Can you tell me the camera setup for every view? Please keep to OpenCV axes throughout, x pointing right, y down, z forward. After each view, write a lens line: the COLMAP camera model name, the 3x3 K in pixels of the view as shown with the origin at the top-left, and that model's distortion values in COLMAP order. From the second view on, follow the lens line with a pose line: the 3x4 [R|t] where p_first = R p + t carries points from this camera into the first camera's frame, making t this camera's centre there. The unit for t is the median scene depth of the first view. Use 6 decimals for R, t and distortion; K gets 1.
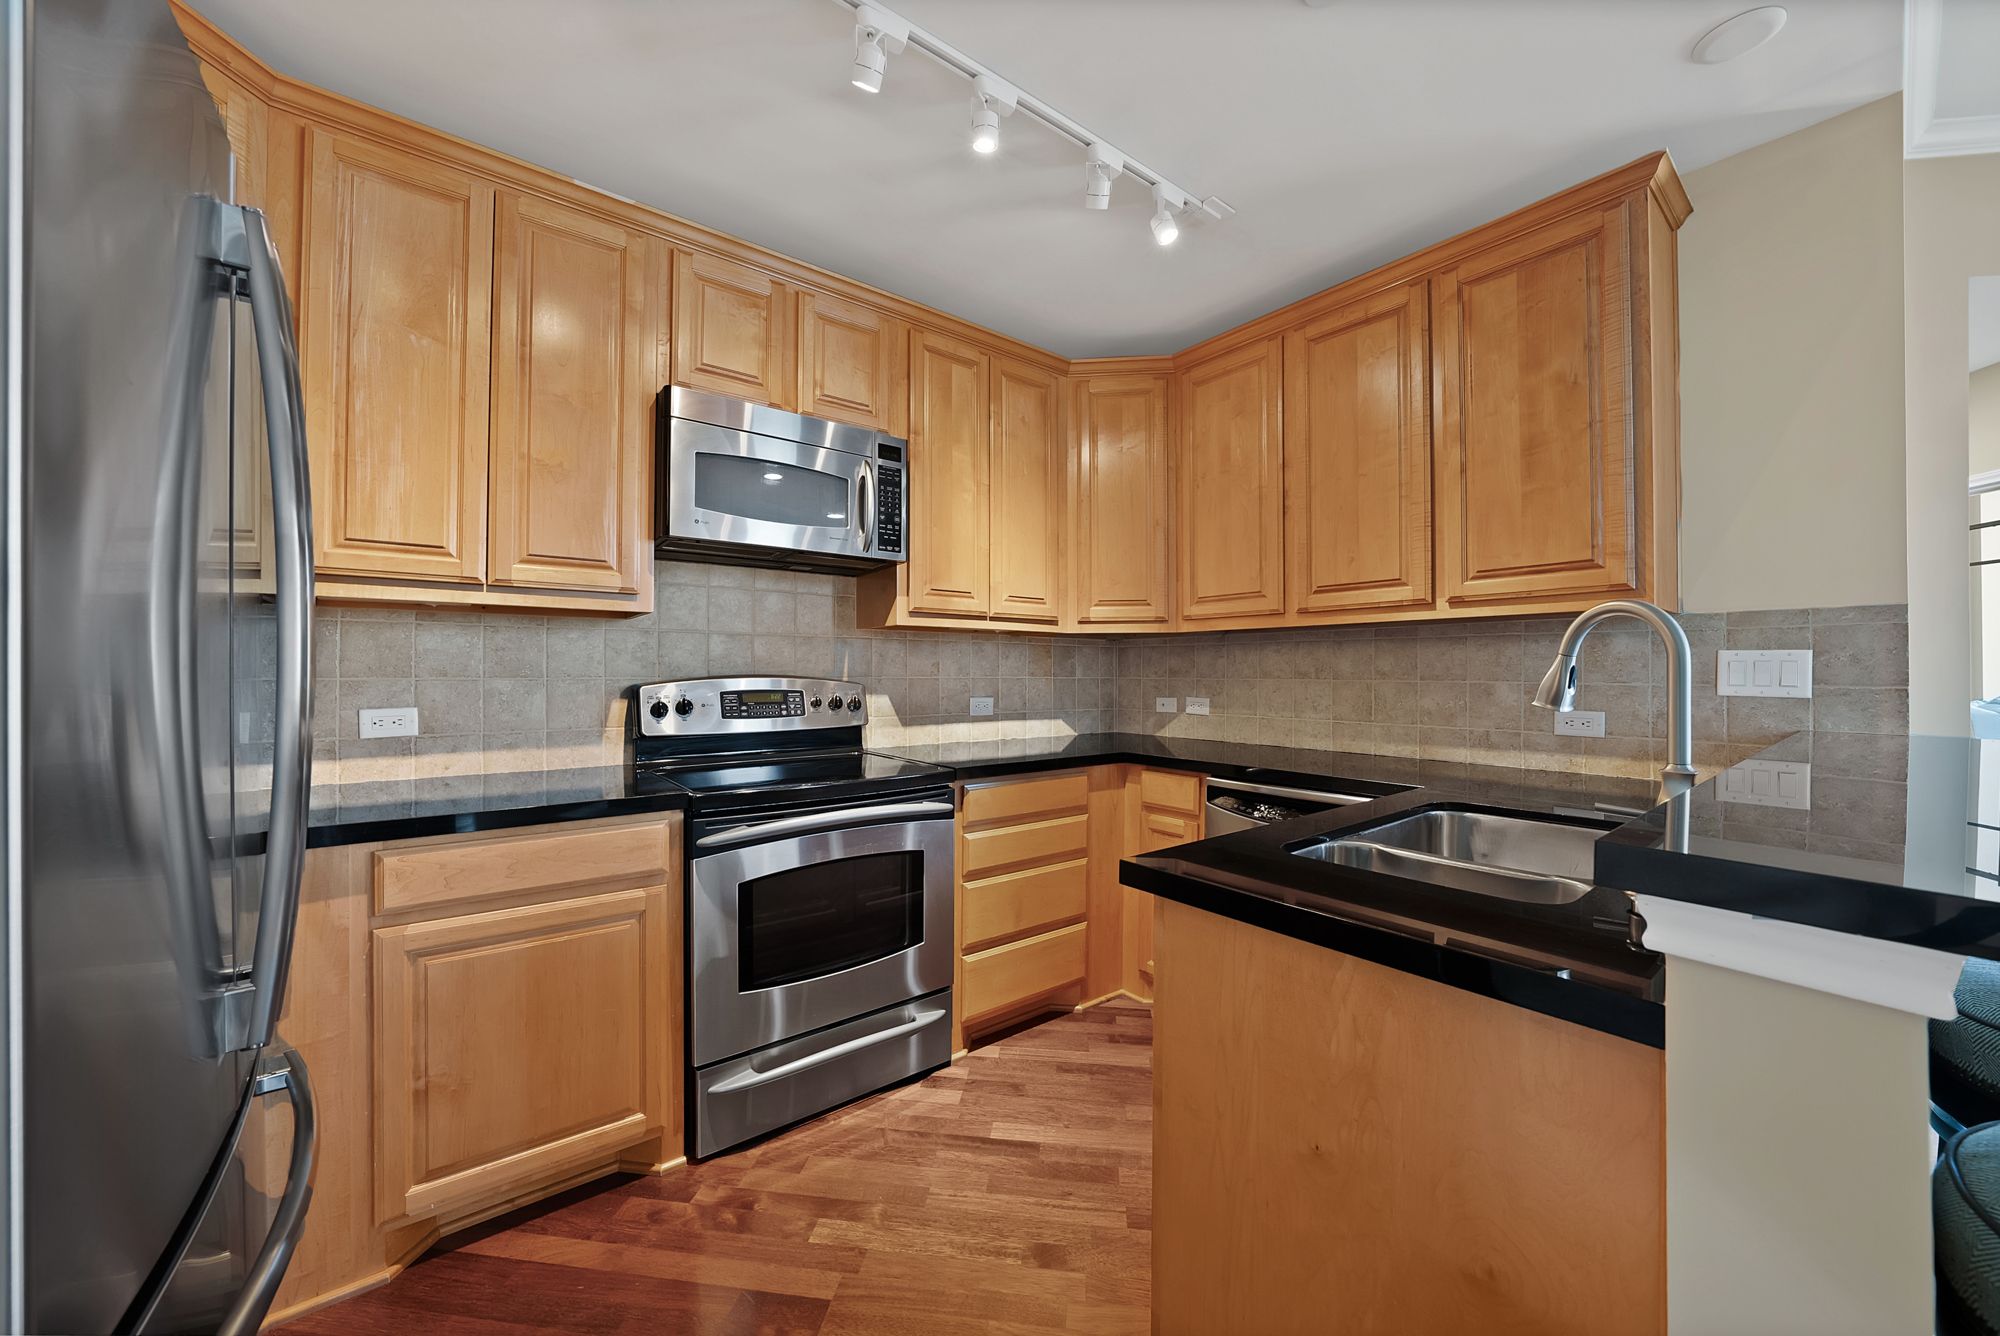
lens RADIAL K [[709.7, 0, 1000.0], [0, 709.7, 668.0], [0, 0, 1]] dist [-0.019620, -0.000001]
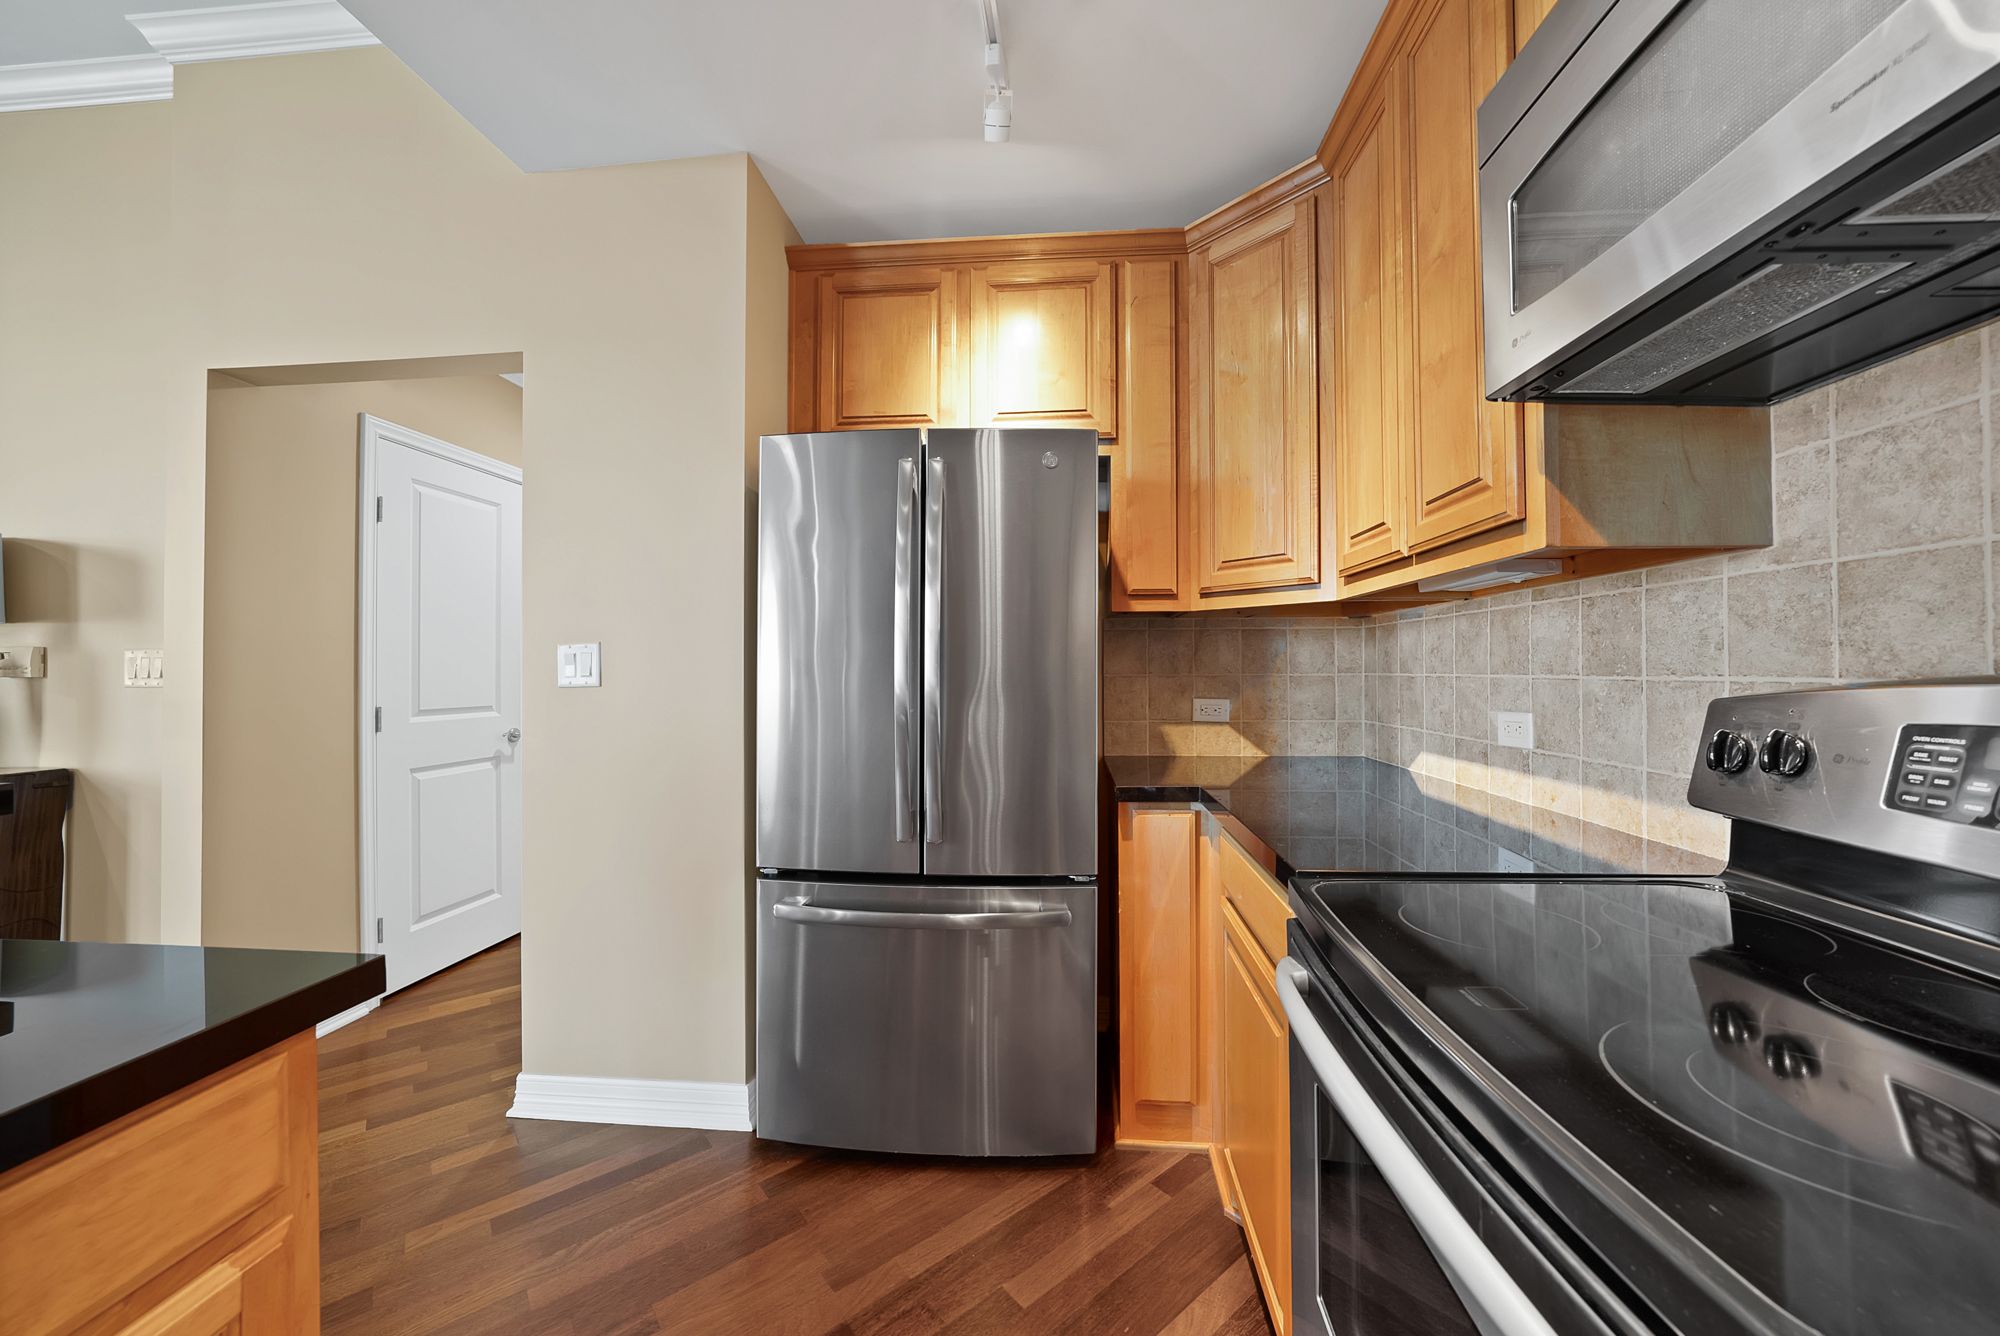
lens RADIAL K [[717.0, 0, 997.4], [0, 717.0, 656.7], [0, 0, 1]] dist [-0.031506, 0.006097]
pose [[-0.689577, -0.011604, -0.724120, 0.112547], [0.006586, 0.999730, -0.022293, 0.005984], [0.724183, -0.020142, -0.689314, 0.871210]]
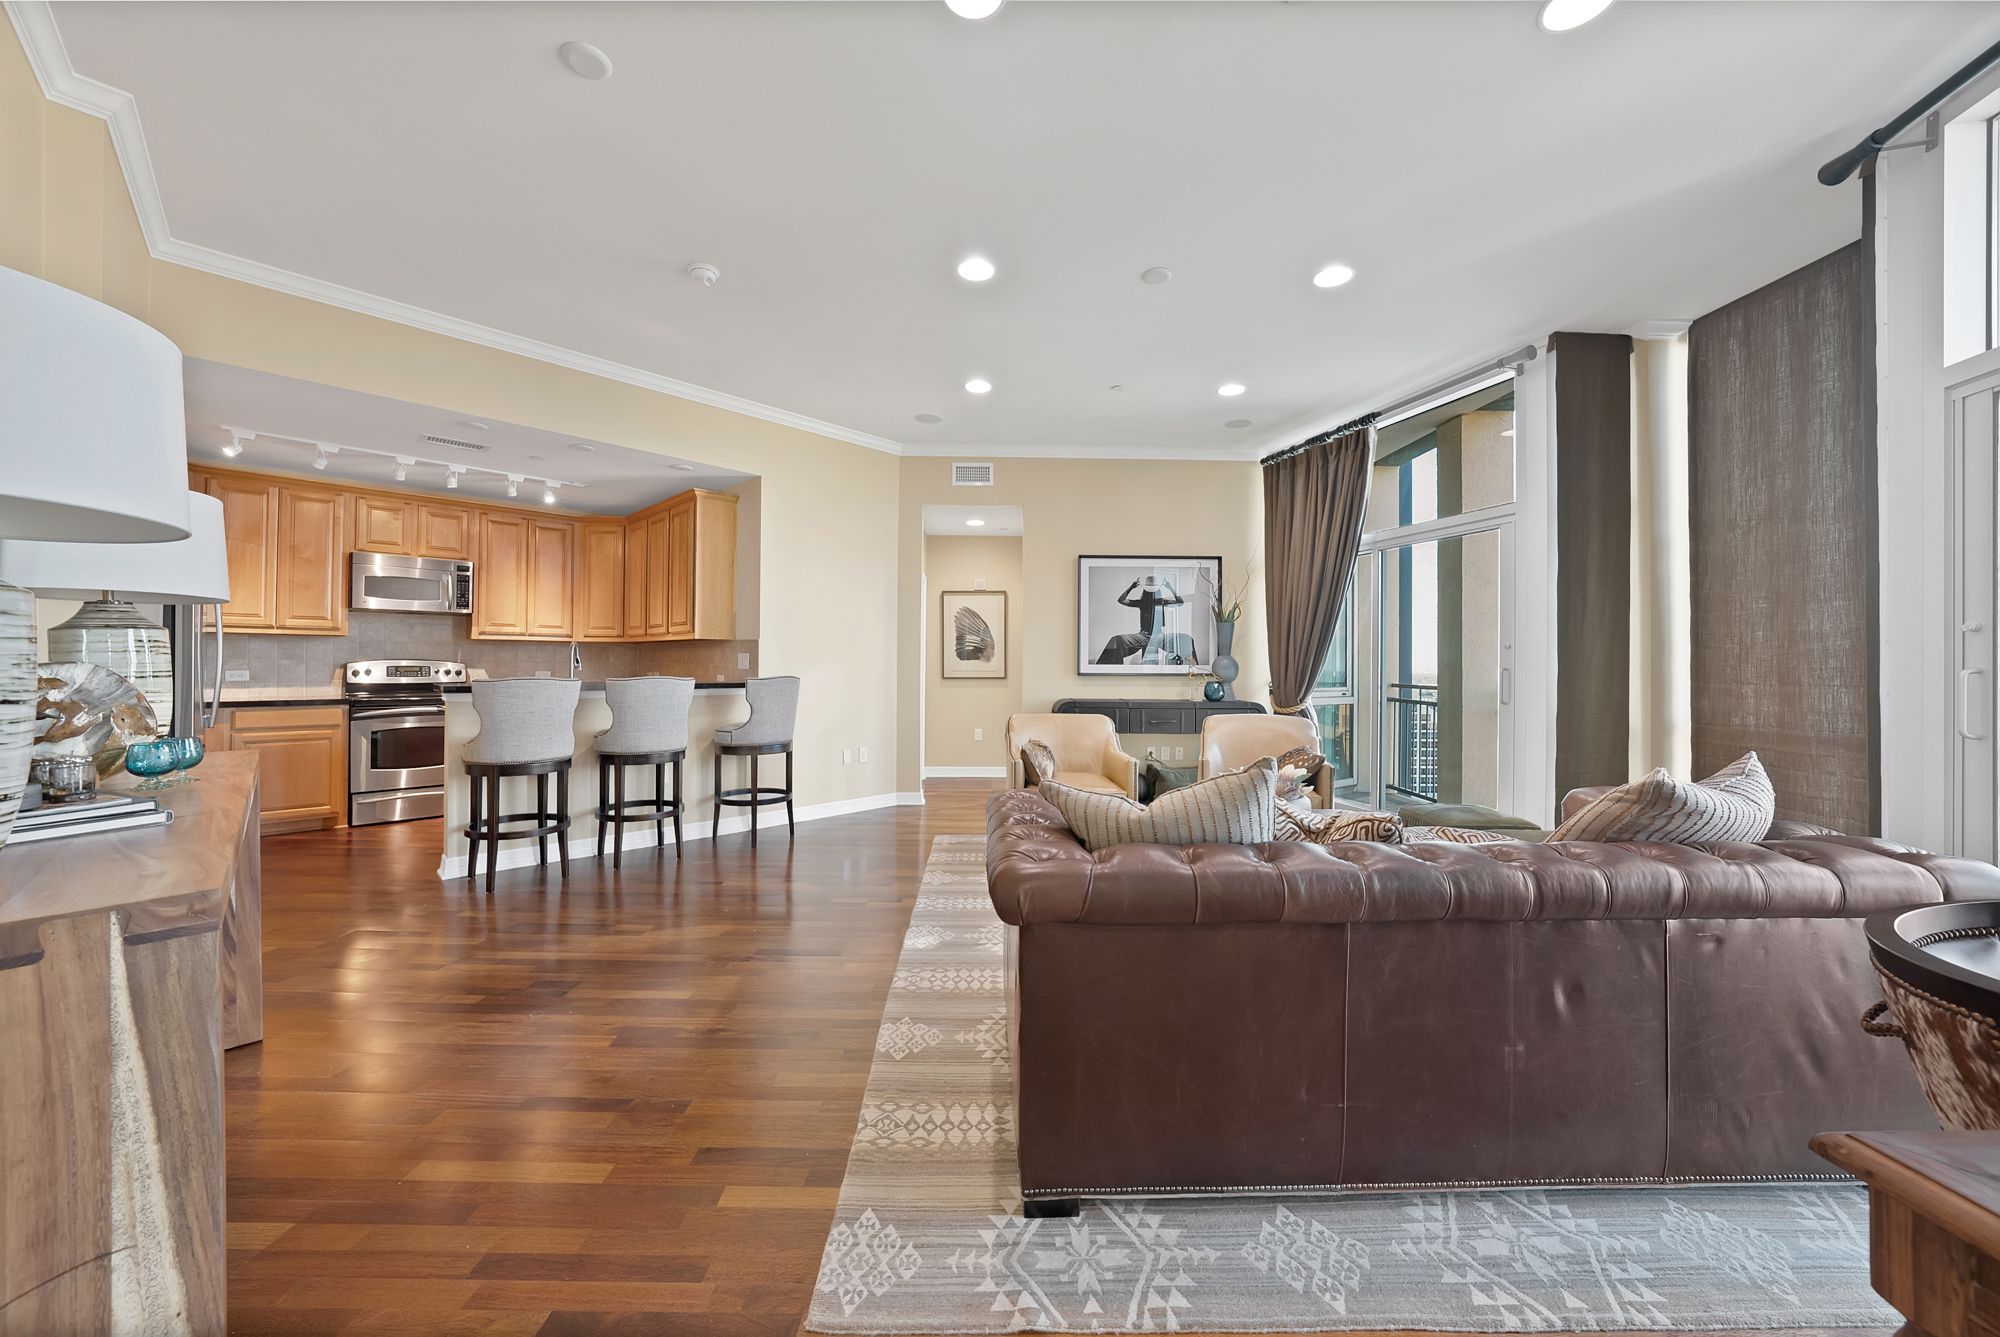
lens RADIAL K [[708.2, 0, 984.3], [0, 708.2, 659.1], [0, 0, 1]] dist [-0.015187, 0.000184]
pose [[0.993296, 0.006515, 0.115413, 1.313024], [-0.007062, 0.999966, 0.004331, -0.015421], [-0.115380, -0.005117, 0.993308, -1.563793]]
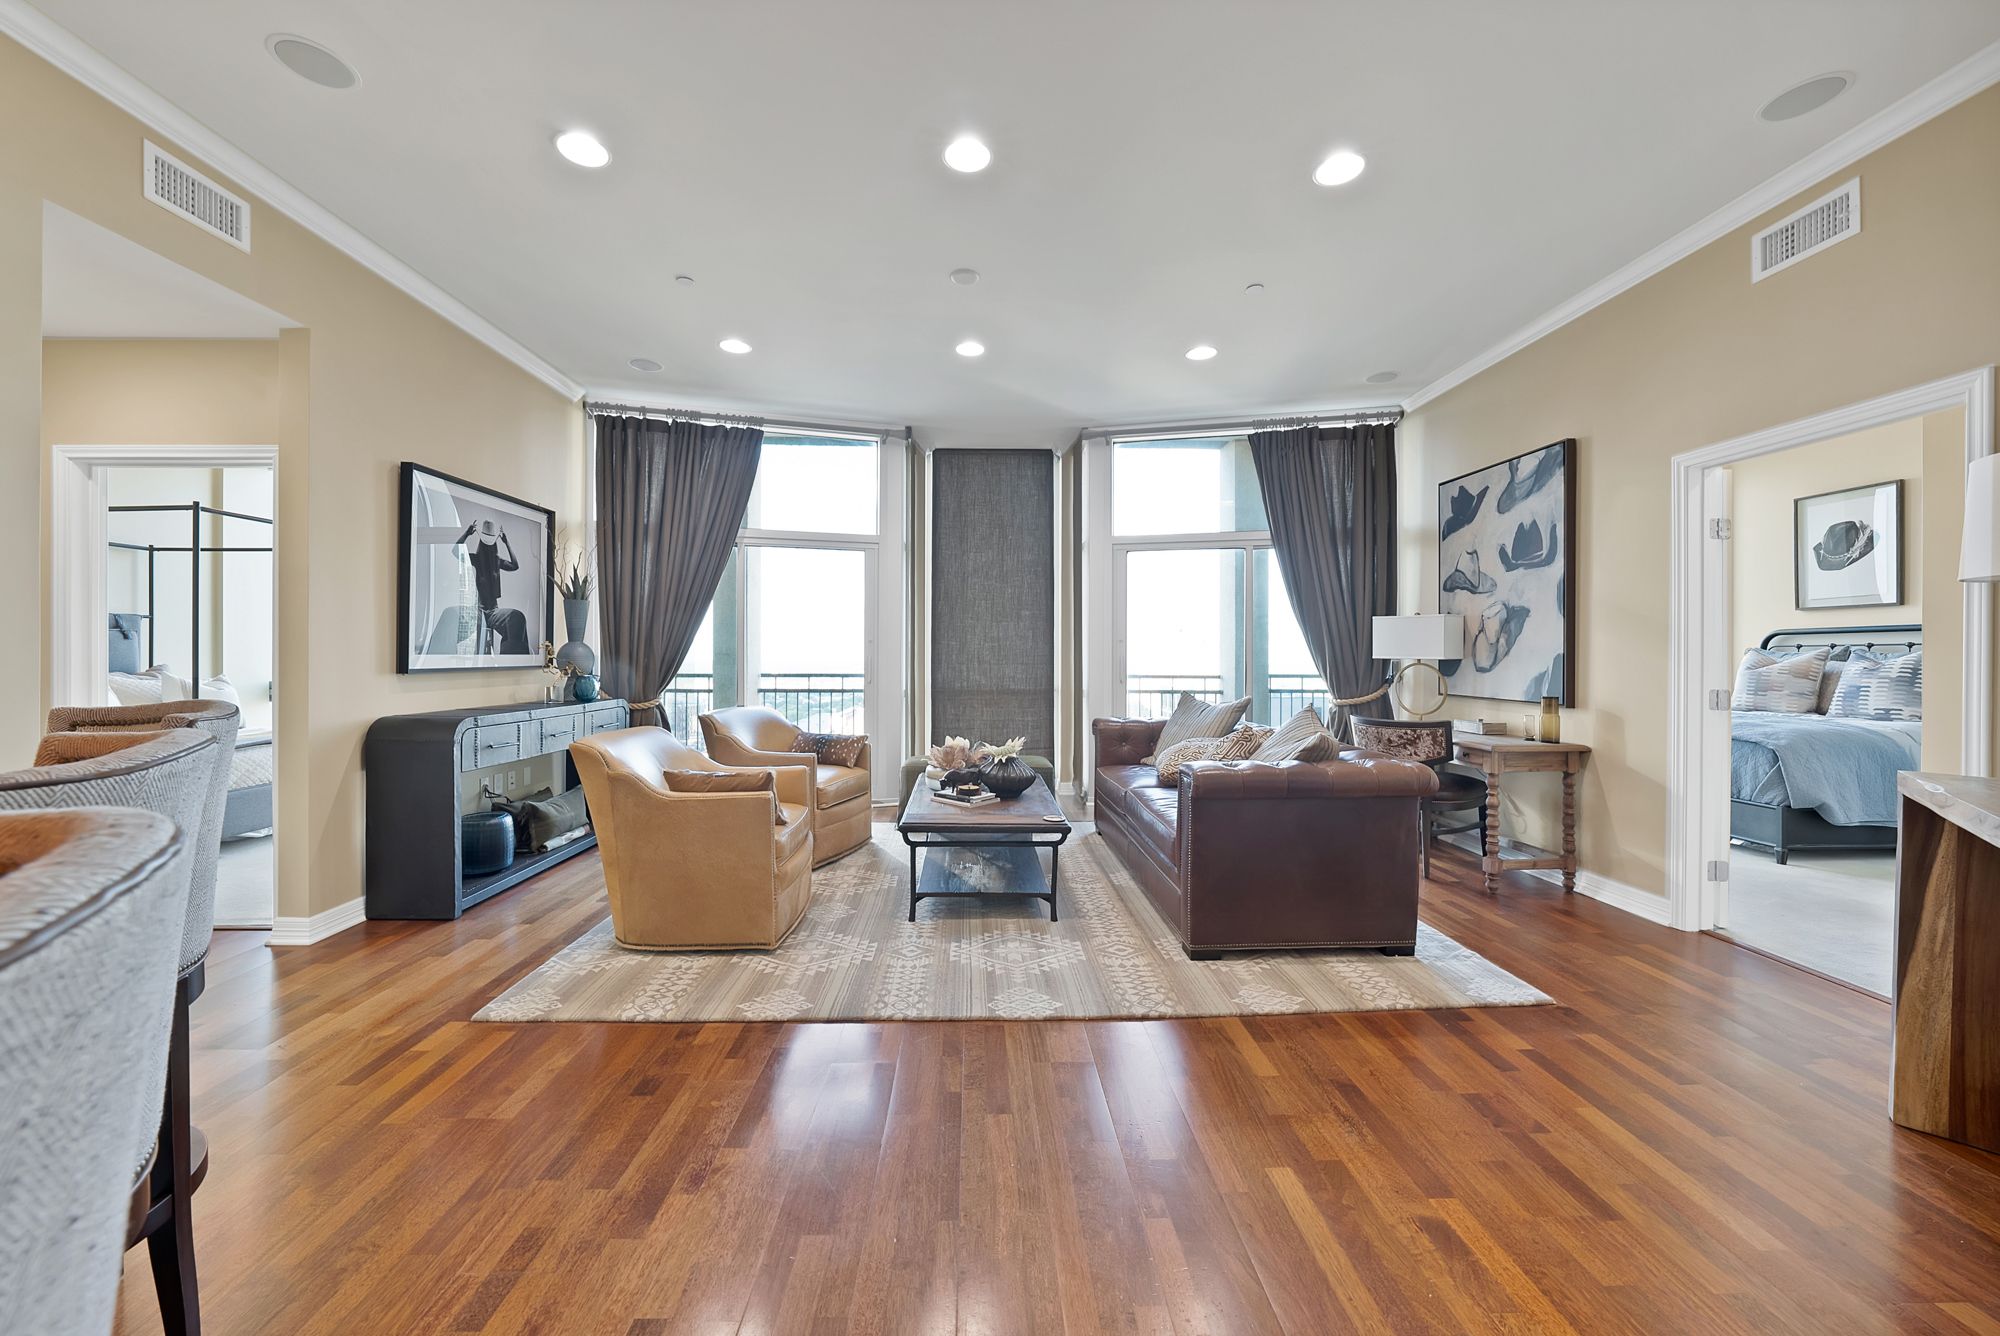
lens RADIAL K [[728.8, 0, 994.3], [0, 728.8, 659.0], [0, 0, 1]] dist [-0.029659, 0.006301]
pose [[-0.145169, -0.004483, 0.989397, 0.340283], [-0.010962, 0.999936, 0.002922, 0.002747], [-0.989346, -0.010422, -0.145209, -0.062491]]
